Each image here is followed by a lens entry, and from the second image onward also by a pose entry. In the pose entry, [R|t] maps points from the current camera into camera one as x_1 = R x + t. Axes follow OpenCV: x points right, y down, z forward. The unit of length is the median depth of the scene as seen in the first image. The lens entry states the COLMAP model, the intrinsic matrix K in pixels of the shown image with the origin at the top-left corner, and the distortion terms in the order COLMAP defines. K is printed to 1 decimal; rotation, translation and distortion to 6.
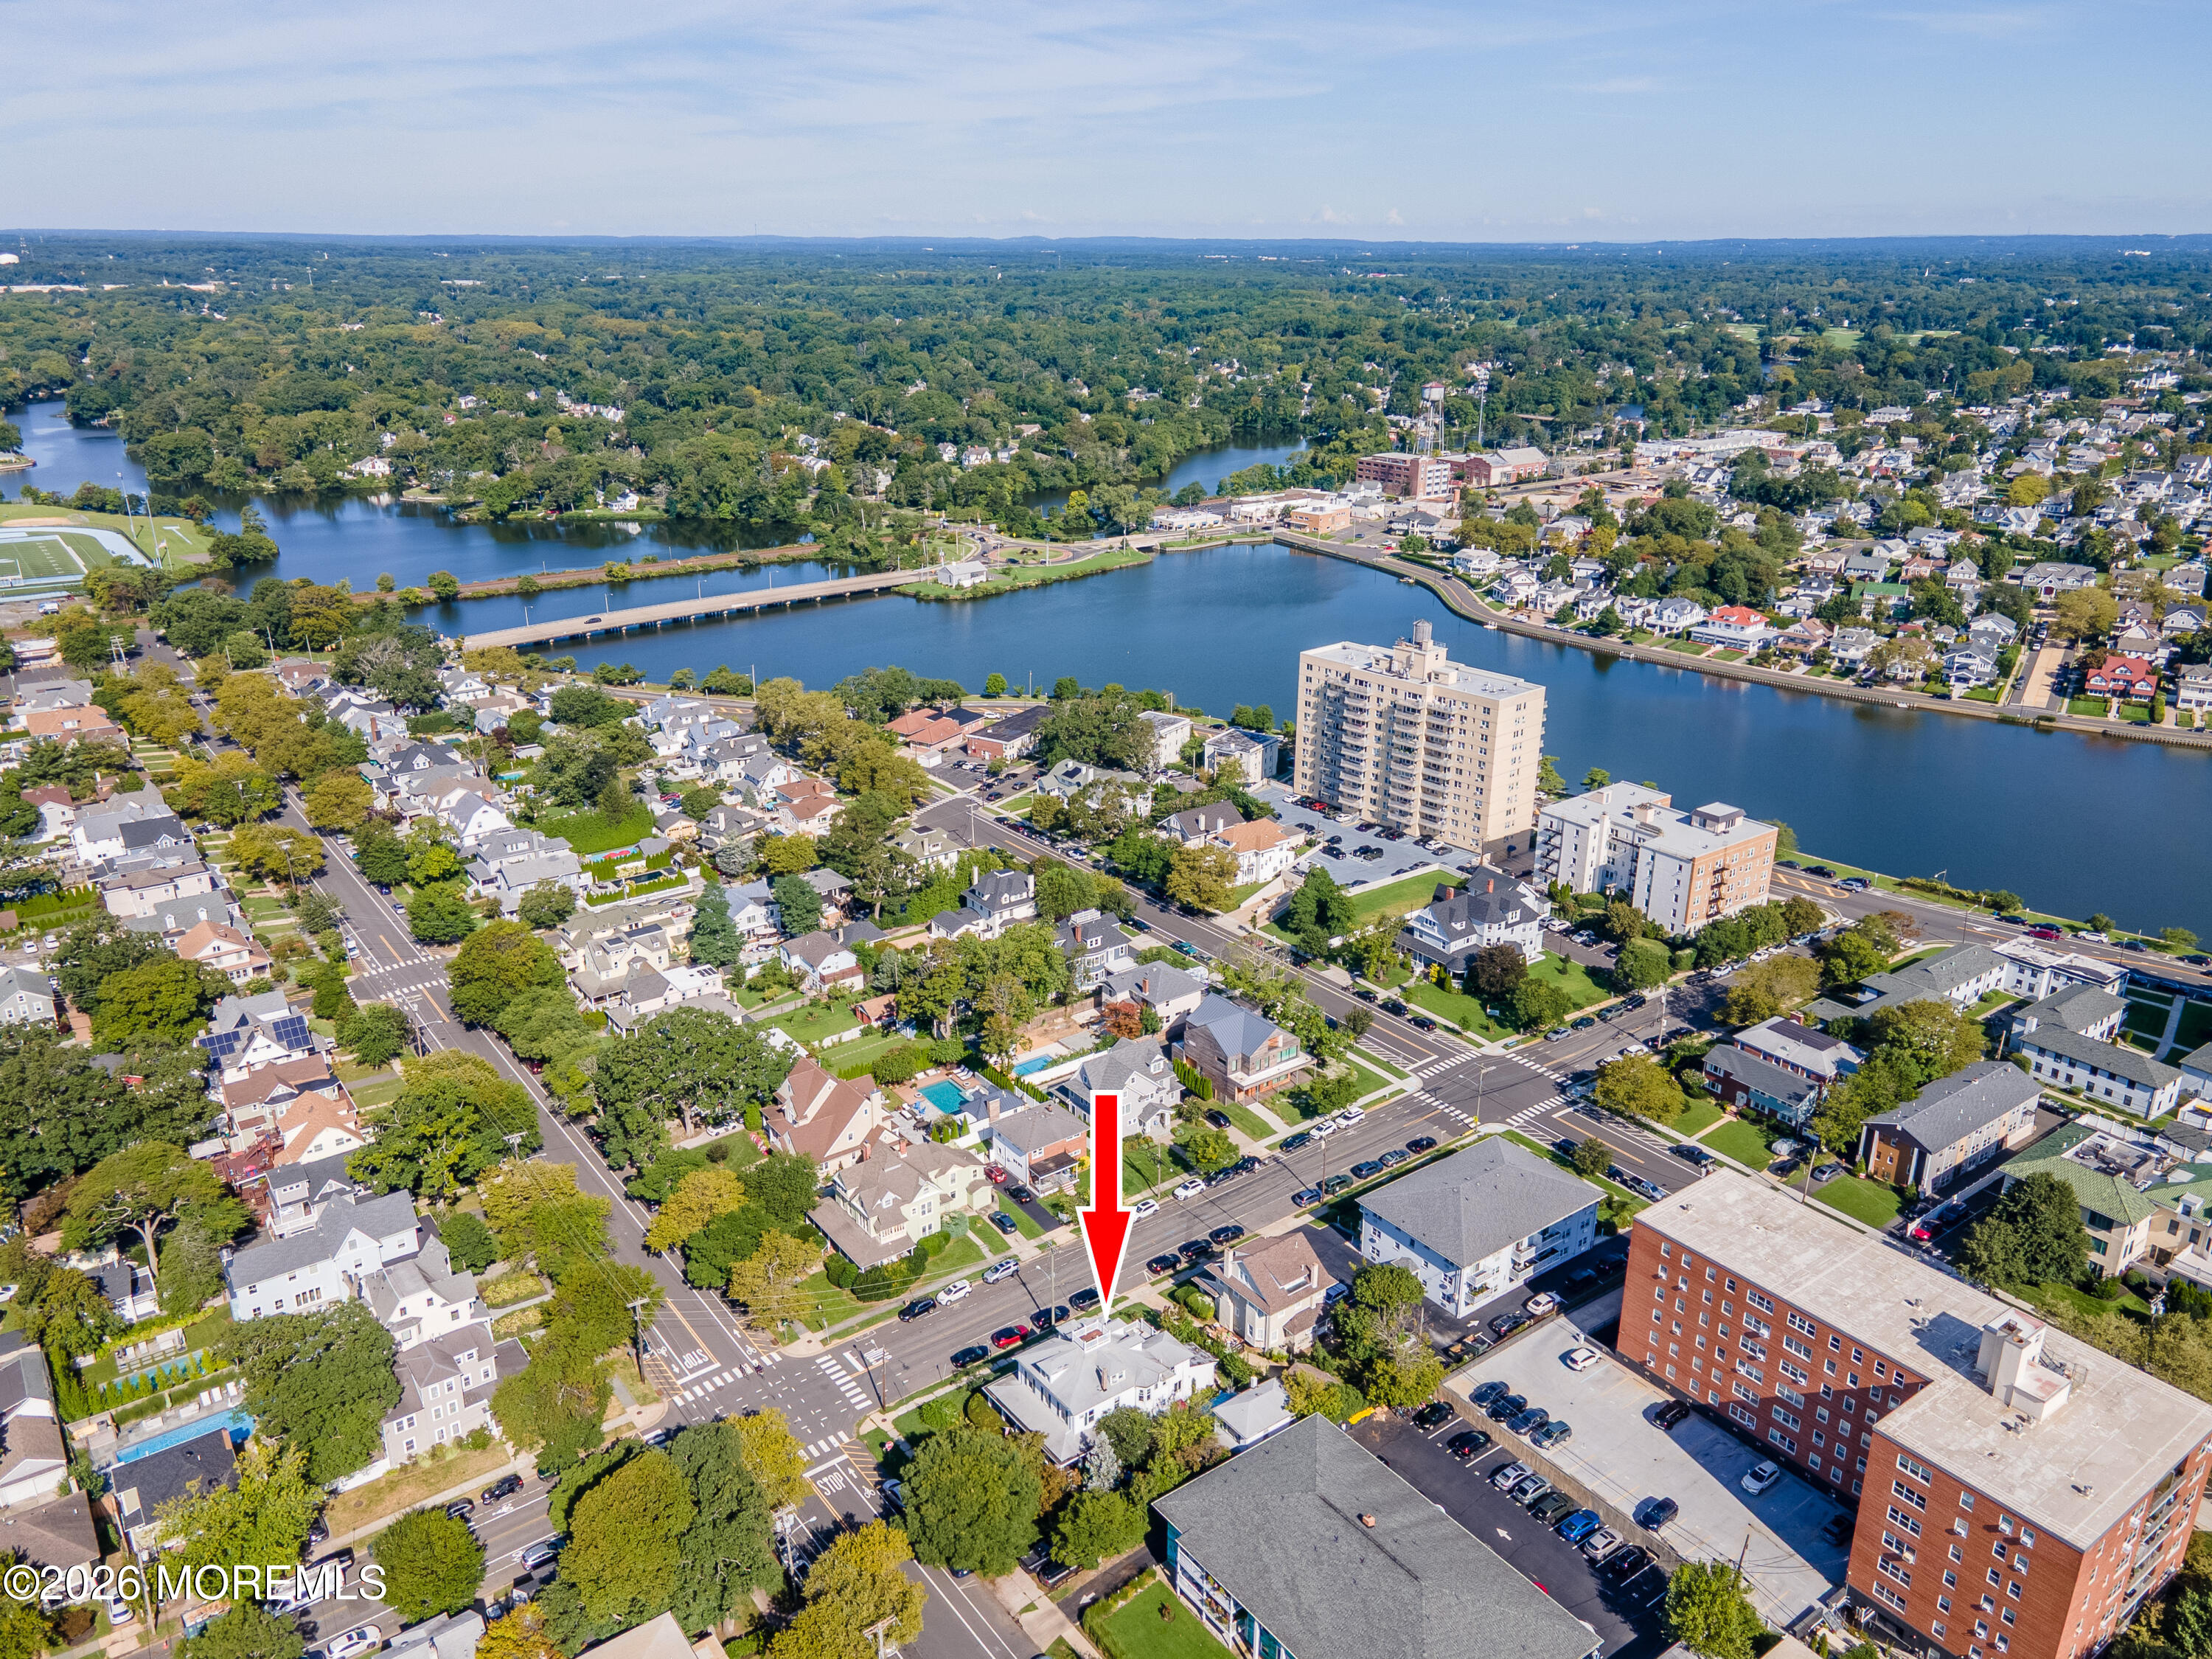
lens RADIAL K [[1640.5, 0, 1112.8], [0, 1640.5, 832.8], [0, 0, 1]] dist [0.044559, 0.004328]
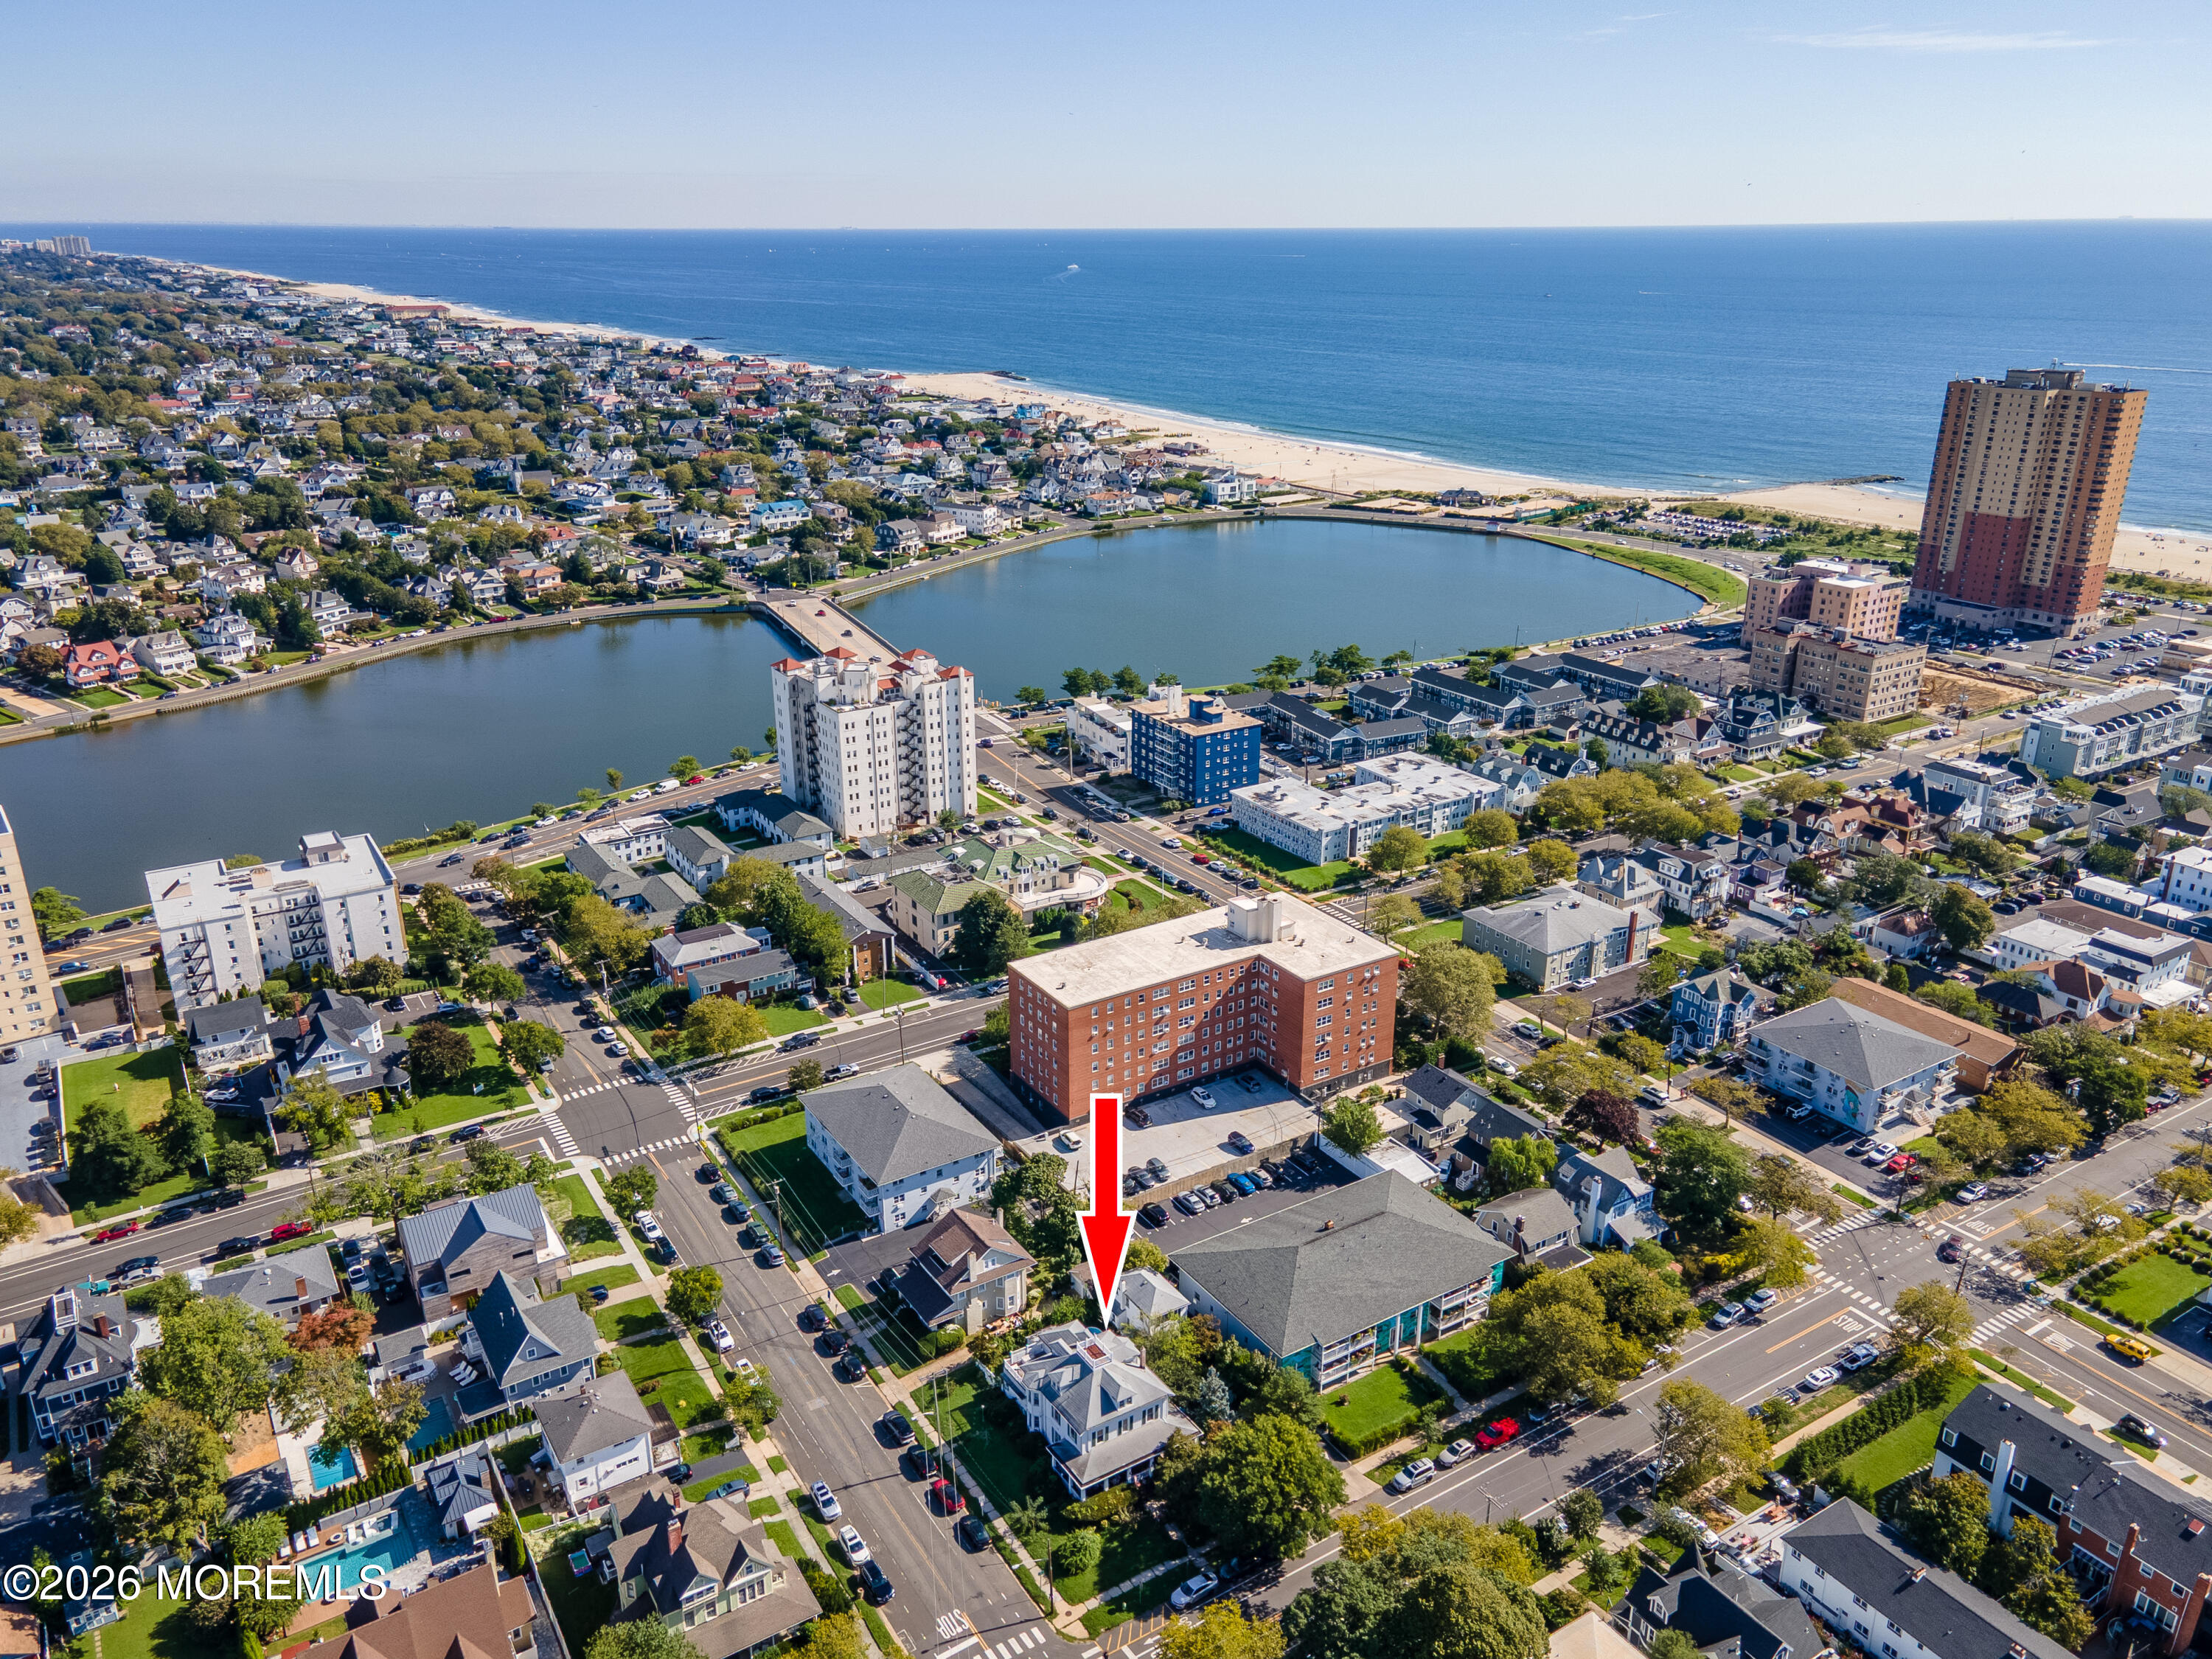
lens RADIAL K [[1640.5, 0, 1112.8], [0, 1640.5, 832.8], [0, 0, 1]] dist [0.044559, 0.004328]
pose [[0.073342, -0.354447, 0.932195, -0.808265], [0.346217, 0.885631, 0.309502, -0.262571], [-0.935283, 0.300042, 0.187669, 0.708978]]
